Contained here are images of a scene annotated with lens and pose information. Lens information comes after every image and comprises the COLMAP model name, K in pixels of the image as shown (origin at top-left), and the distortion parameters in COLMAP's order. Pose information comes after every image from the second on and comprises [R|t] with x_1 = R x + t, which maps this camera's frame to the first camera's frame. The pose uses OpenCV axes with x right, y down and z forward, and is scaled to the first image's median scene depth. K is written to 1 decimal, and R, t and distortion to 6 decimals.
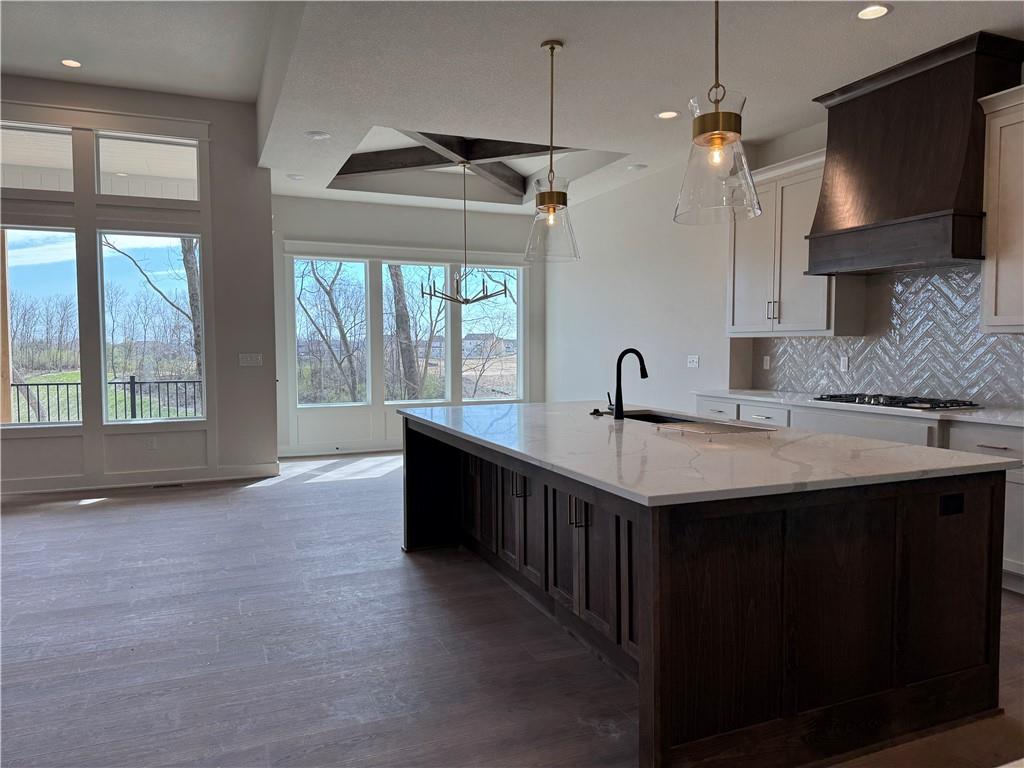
lens RADIAL K [[713.8, 0, 511.7], [0, 713.8, 387.1], [0, 0, 1]] dist [0.103069, -0.127917]
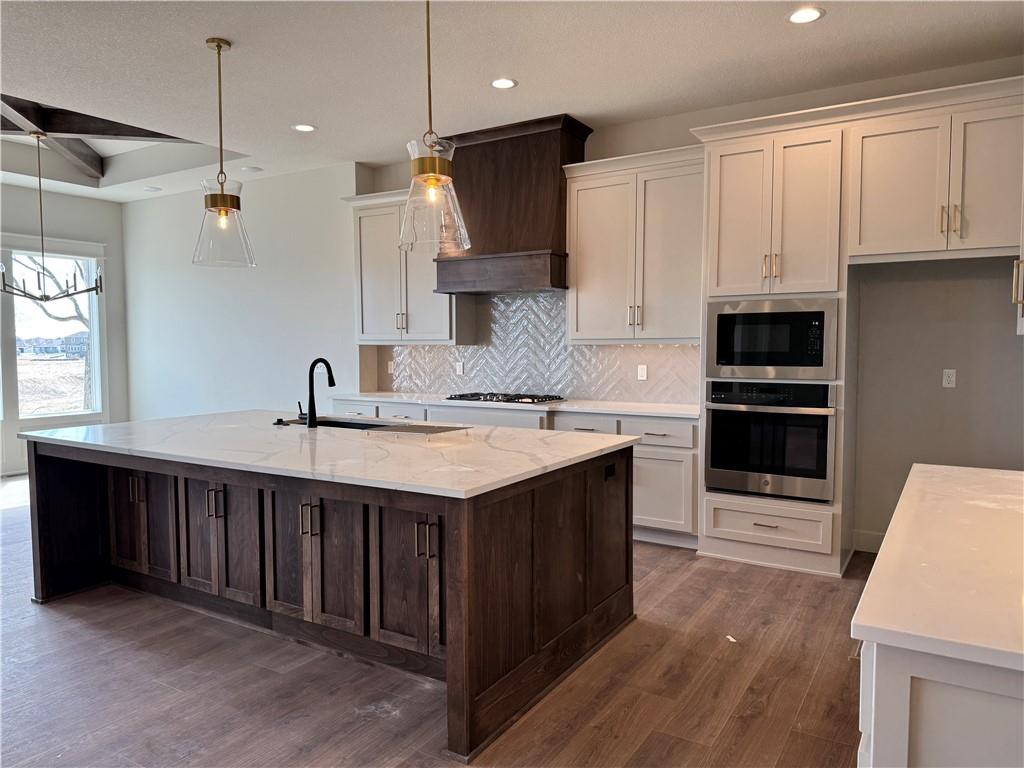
lens RADIAL K [[713.8, 0, 511.7], [0, 713.8, 387.1], [0, 0, 1]] dist [0.103069, -0.127917]
pose [[0.813928, -0.032953, 0.580031, -0.185542], [0.033310, 0.999395, 0.010037, -0.011716], [-0.580010, 0.011151, 0.814533, -0.004838]]
